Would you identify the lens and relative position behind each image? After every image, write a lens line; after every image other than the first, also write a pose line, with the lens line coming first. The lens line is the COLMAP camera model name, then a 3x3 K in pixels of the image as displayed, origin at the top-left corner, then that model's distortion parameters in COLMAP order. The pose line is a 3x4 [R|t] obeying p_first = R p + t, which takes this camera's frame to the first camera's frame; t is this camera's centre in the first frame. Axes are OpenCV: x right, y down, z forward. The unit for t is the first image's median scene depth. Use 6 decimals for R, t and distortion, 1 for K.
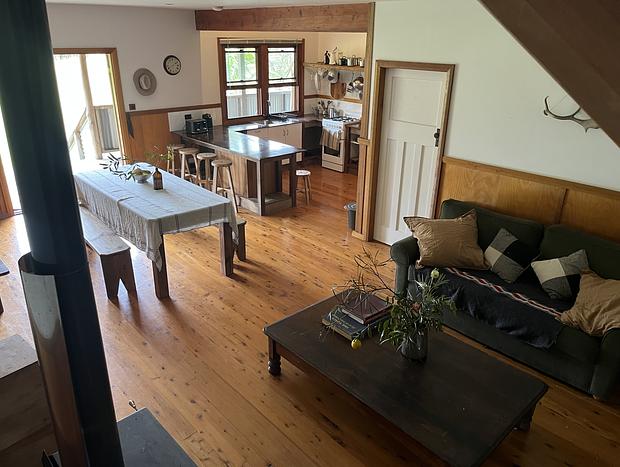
lens RADIAL K [[473.7, 0, 310.0], [0, 473.7, 233.5], [0, 0, 1]] dist [0.000245, 0.000398]
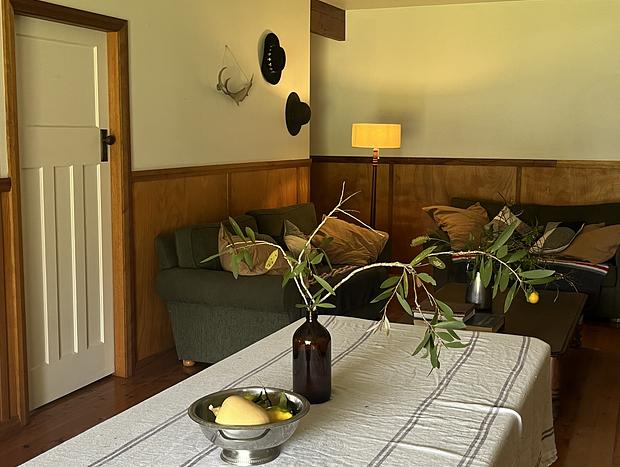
lens RADIAL K [[766.2, 0, 310.0], [0, 766.2, 233.5], [0, 0, 1]] dist [0.010750, -0.025013]
pose [[-0.394593, -0.138293, 0.908390, -0.726146], [0.339567, 0.896678, 0.284013, -0.307594], [-0.853810, 0.420529, -0.306863, 1.206171]]
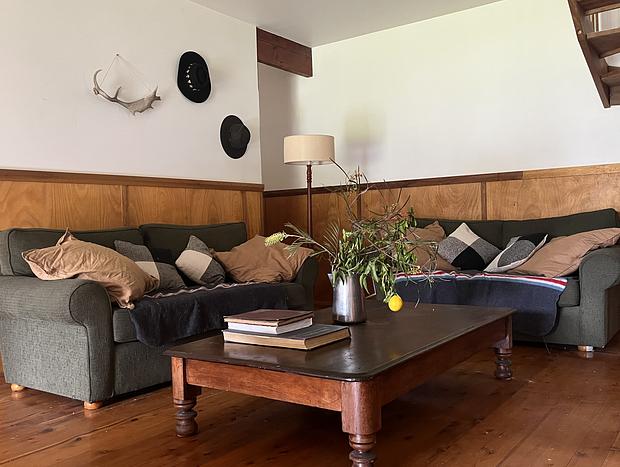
lens RADIAL K [[591.0, 0, 307.2], [0, 591.0, 219.0], [0, 0, 1]] dist [0.006308, -0.000213]
pose [[-0.192496, 0.001694, 0.981296, -0.475826], [0.401386, 0.912653, 0.077162, 0.005864], [-0.895452, 0.408732, -0.176362, 0.821241]]
